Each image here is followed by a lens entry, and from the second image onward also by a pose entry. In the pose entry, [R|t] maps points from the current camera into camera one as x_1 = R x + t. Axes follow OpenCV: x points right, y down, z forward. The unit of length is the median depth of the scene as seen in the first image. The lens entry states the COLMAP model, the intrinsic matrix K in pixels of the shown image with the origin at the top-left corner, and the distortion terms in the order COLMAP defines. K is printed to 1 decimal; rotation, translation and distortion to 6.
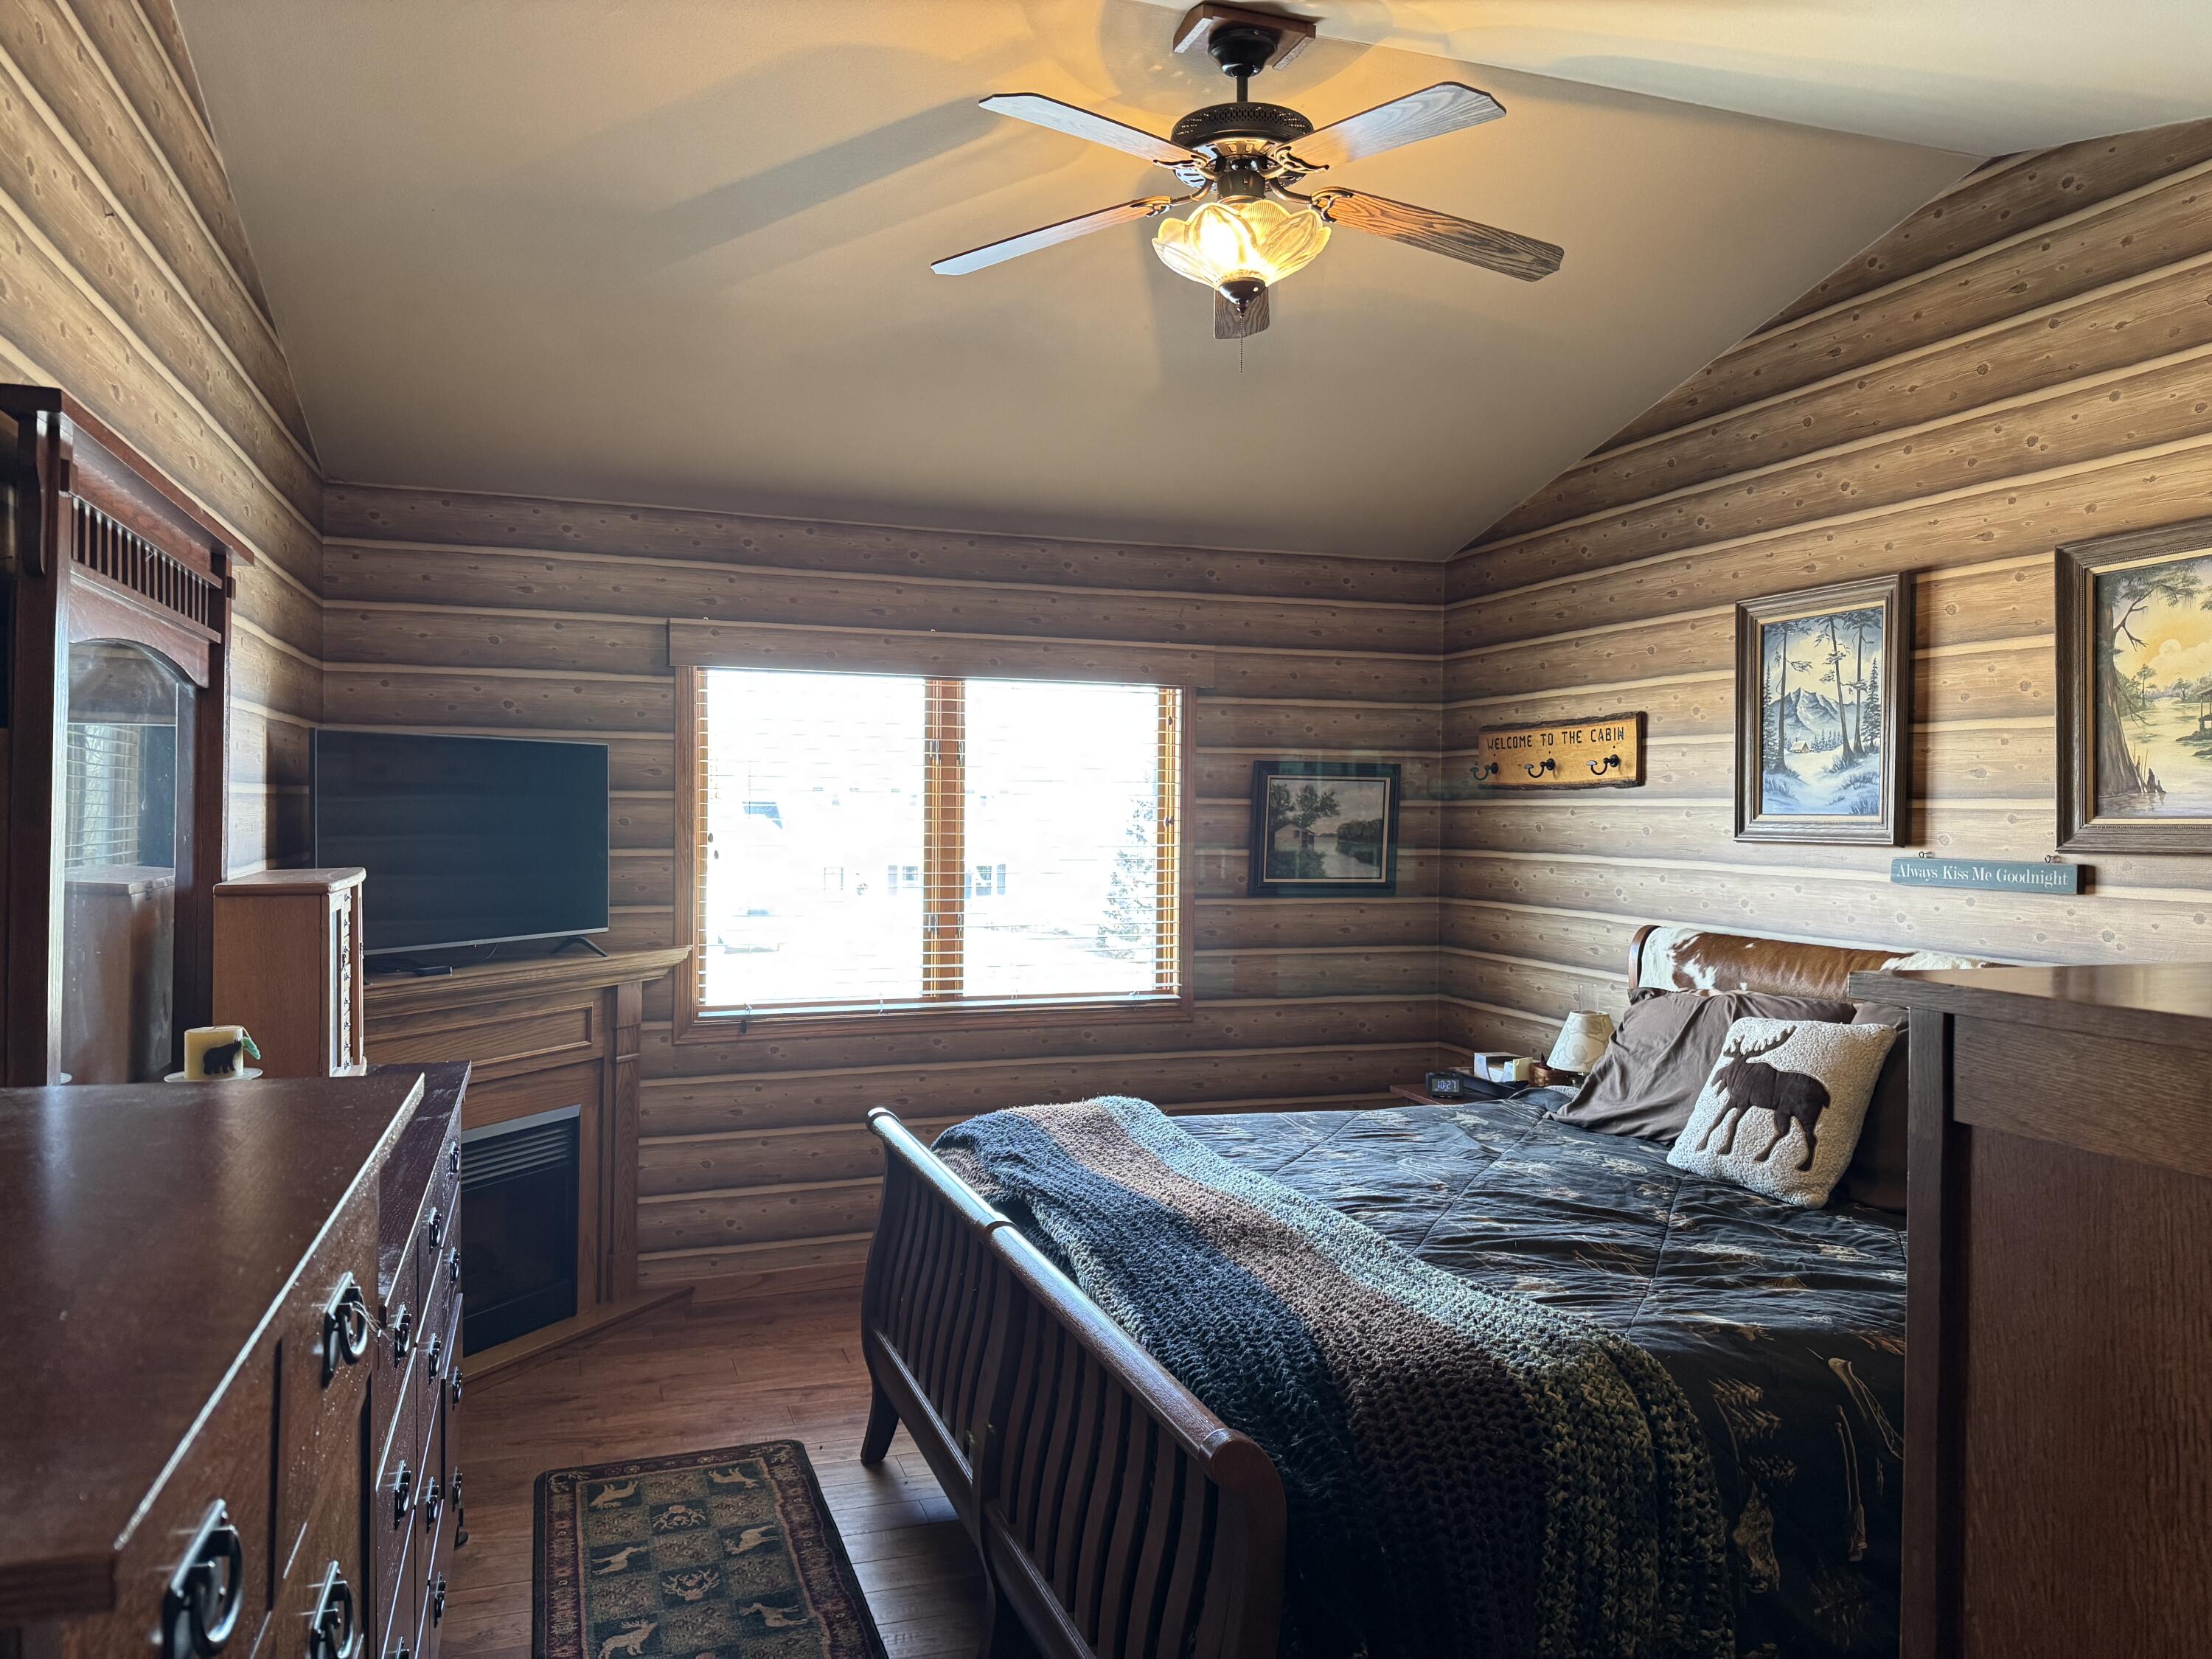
lens RADIAL K [[1555.3, 0, 1108.5], [0, 1555.3, 822.0], [0, 0, 1]] dist [0.051028, -0.065810]
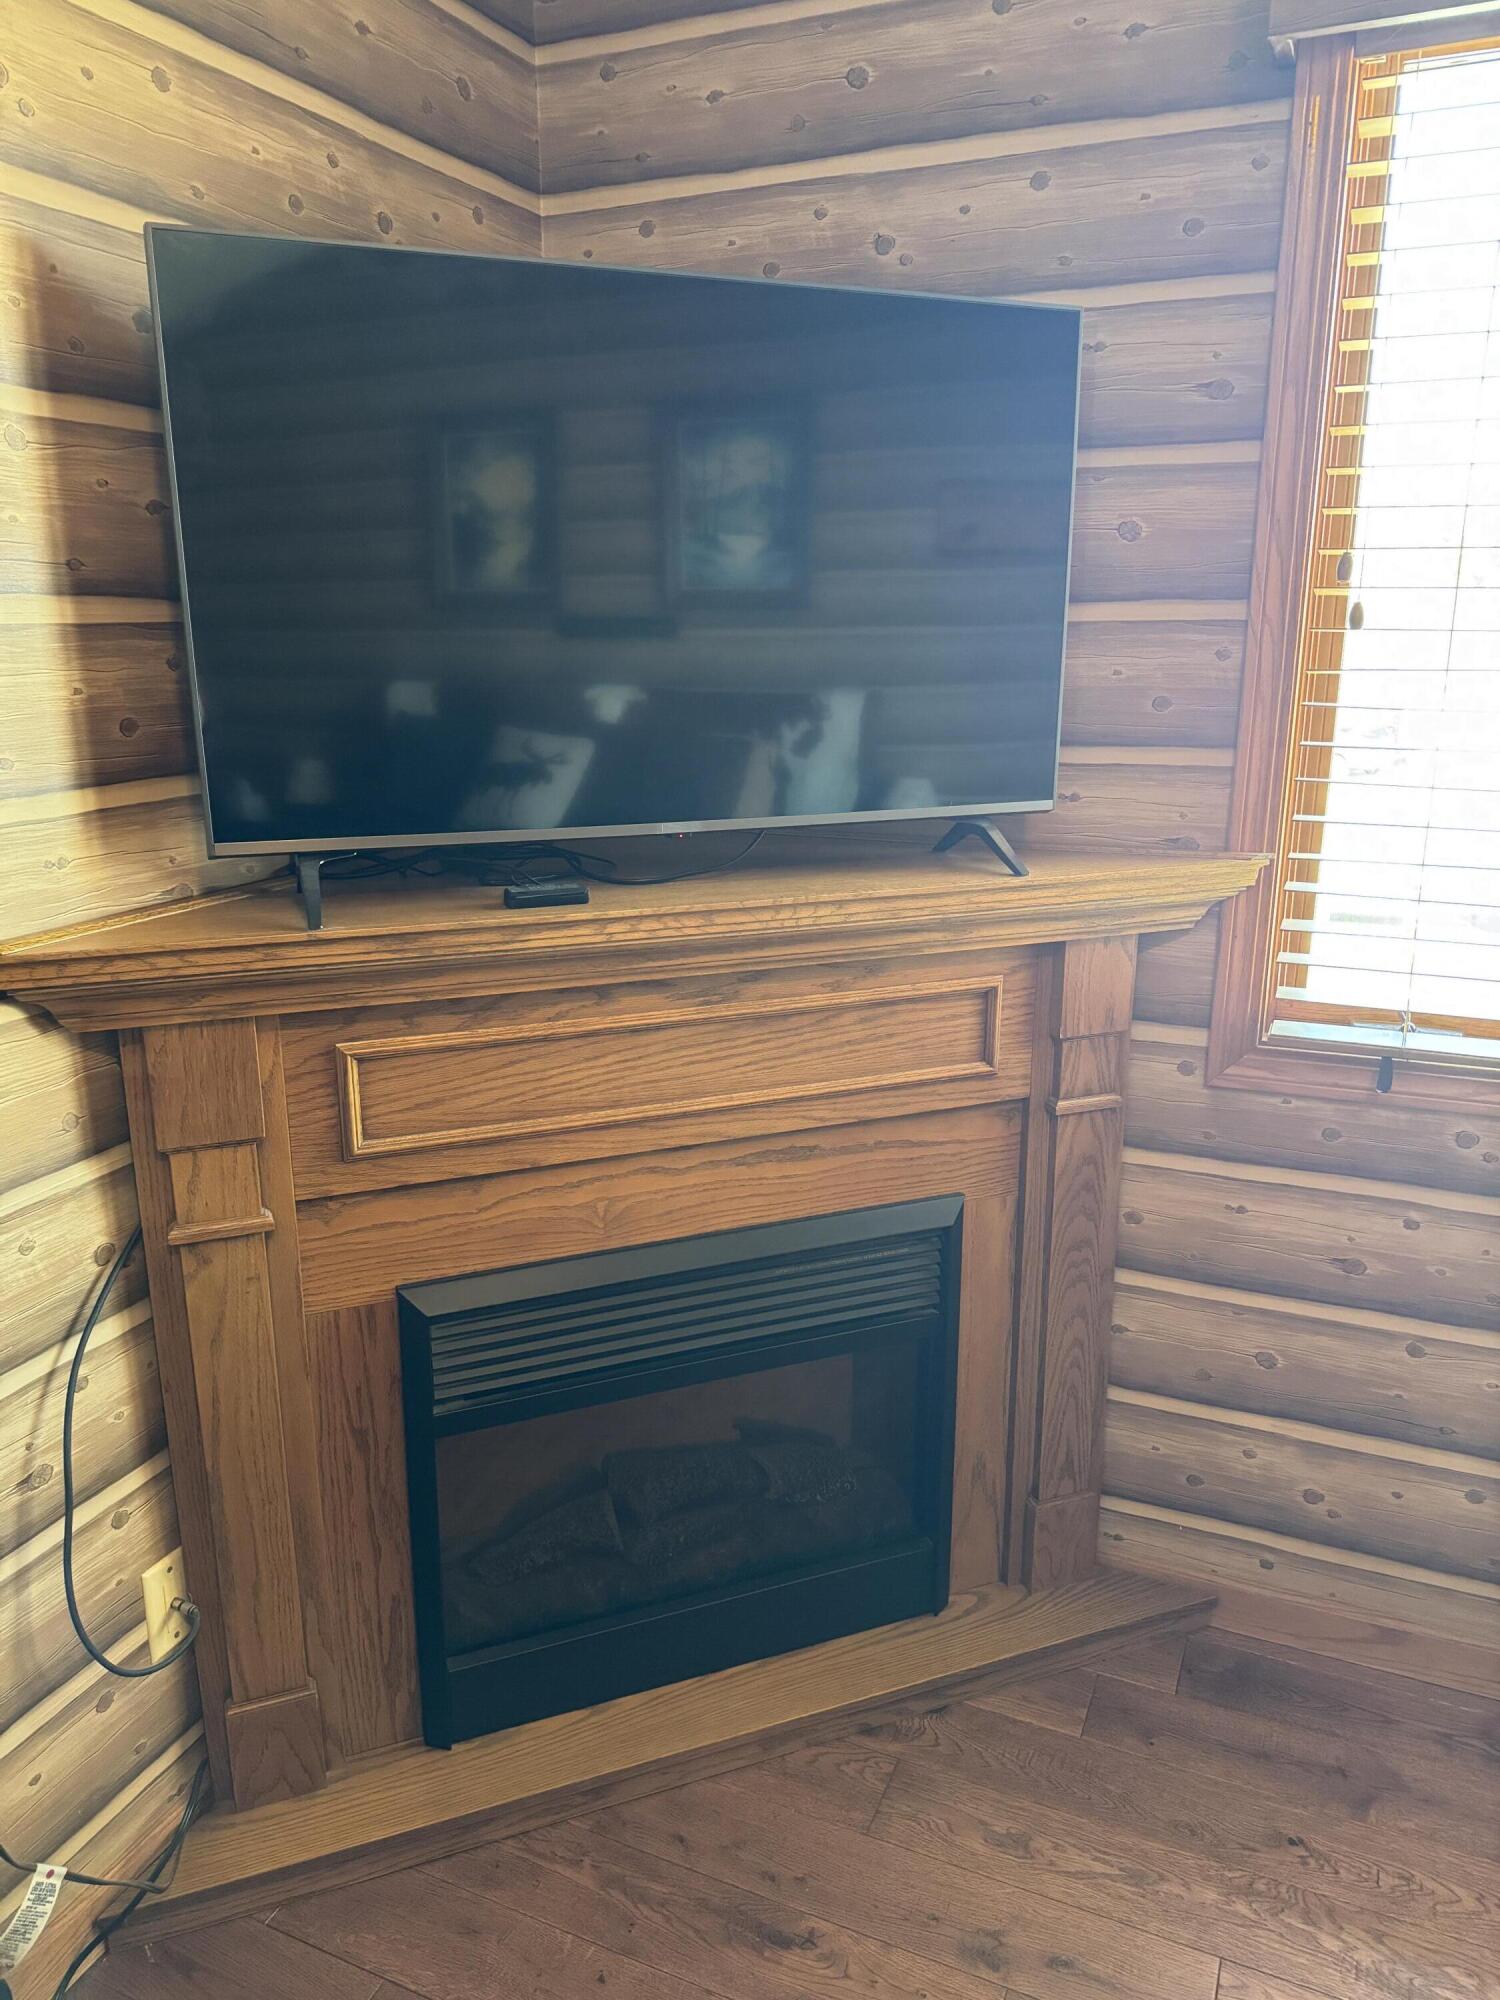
lens RADIAL K [[1406.3, 0, 757.0], [0, 1406.3, 994.4], [0, 0, 1]] dist [0.051028, -0.065810]
pose [[0.728721, 0.167230, -0.664078, -0.121864], [0.003248, 0.968870, 0.247548, 0.025103], [0.684803, -0.182550, 0.705493, 0.672151]]
